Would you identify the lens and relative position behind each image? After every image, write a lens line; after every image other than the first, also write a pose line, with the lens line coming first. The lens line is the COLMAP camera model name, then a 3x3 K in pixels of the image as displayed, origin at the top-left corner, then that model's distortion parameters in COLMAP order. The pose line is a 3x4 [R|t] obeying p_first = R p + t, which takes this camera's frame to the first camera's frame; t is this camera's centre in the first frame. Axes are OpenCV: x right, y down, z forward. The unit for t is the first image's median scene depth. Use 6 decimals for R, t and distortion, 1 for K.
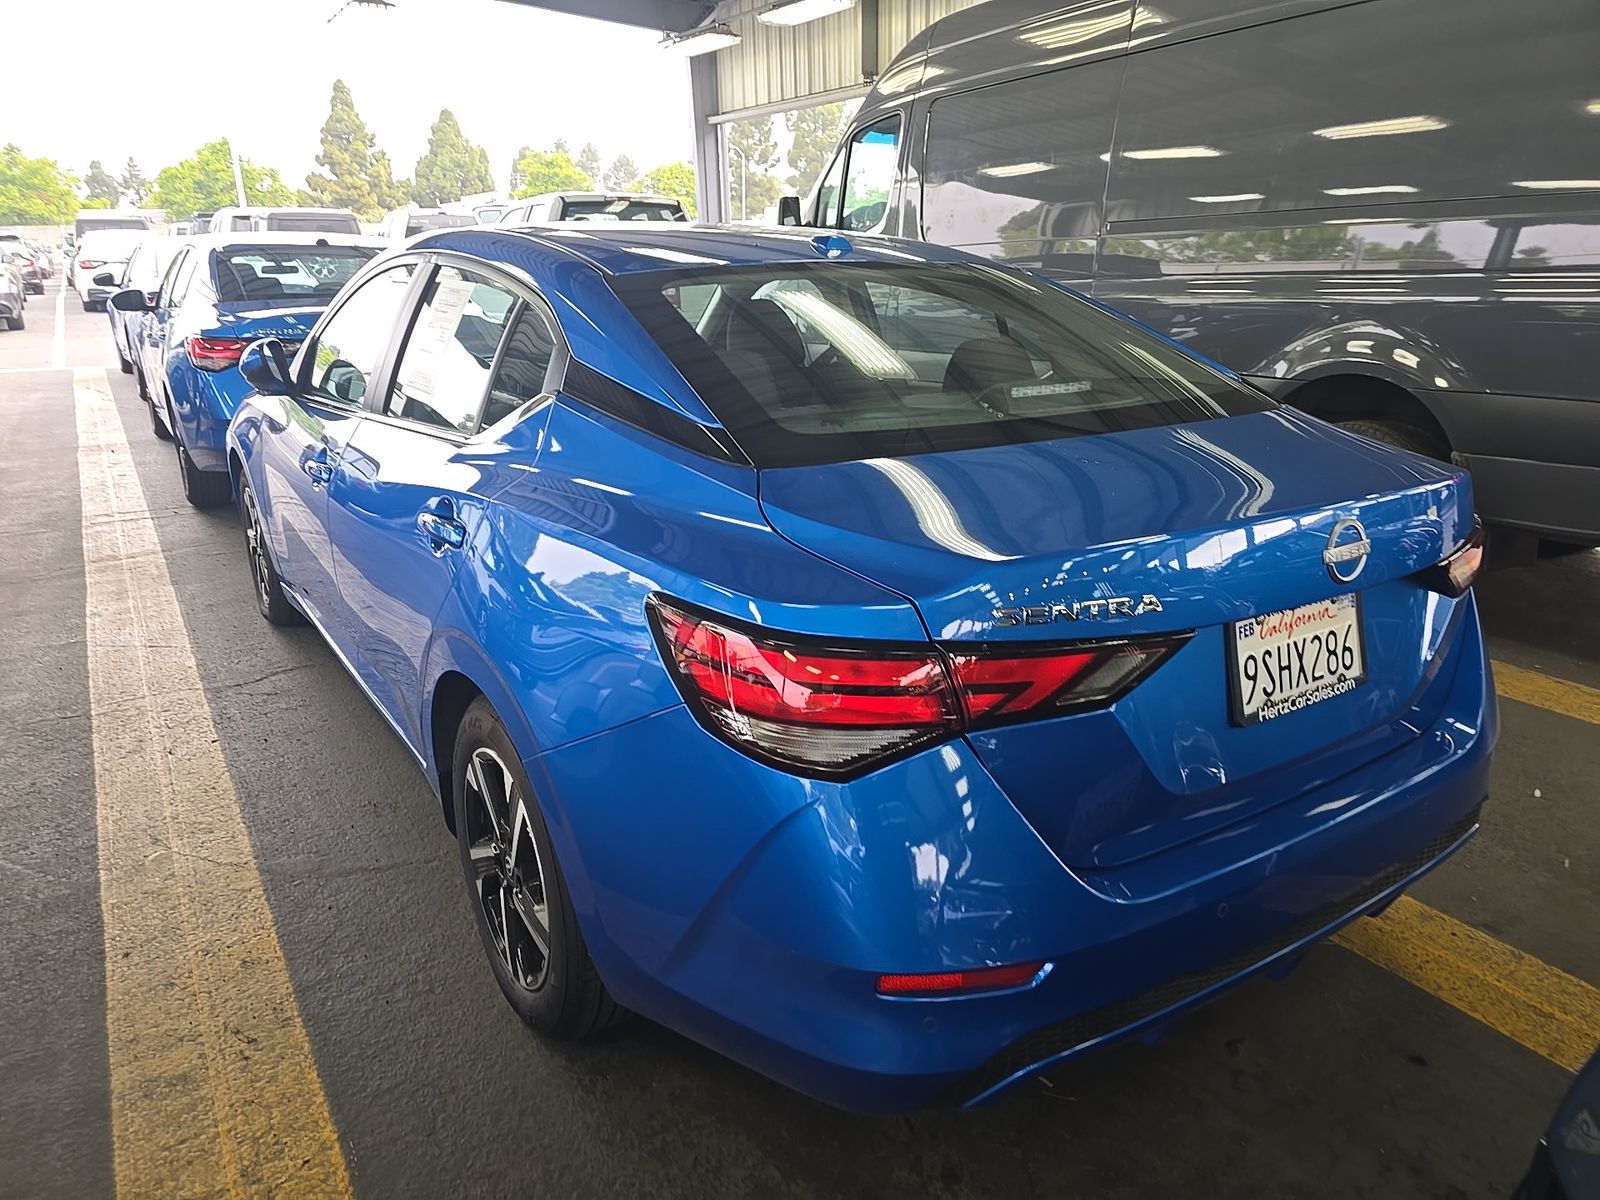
lens RADIAL K [[1073.5, 0, 800.3], [0, 1073.5, 609.0], [0, 0, 1]] dist [0.006380, -0.004342]
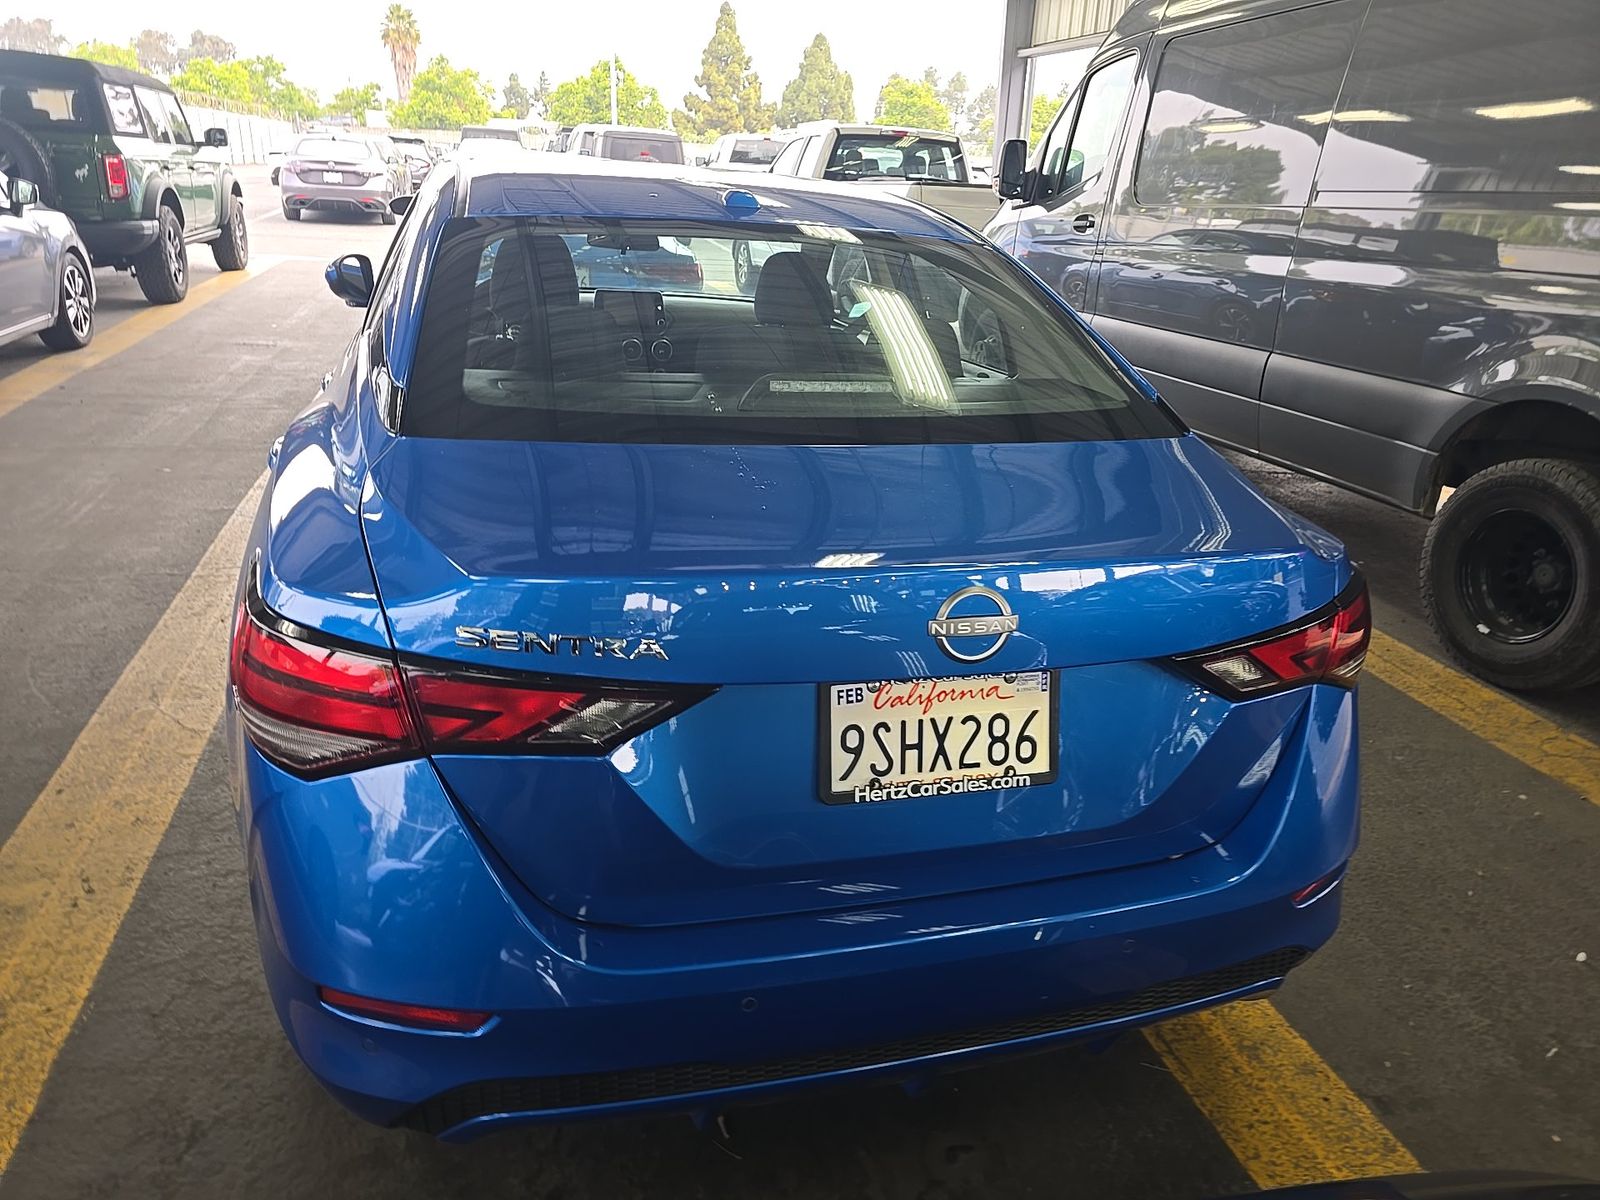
lens RADIAL K [[1062.2, 0, 800.0], [0, 1062.2, 600.0], [0, 0, 1]] dist [0.074386, -0.087414]
pose [[0.952993, 0.159904, -0.257362, 0.554386], [-0.147967, 0.986839, 0.065228, -0.100147], [0.264405, -0.024081, 0.964111, 0.161510]]
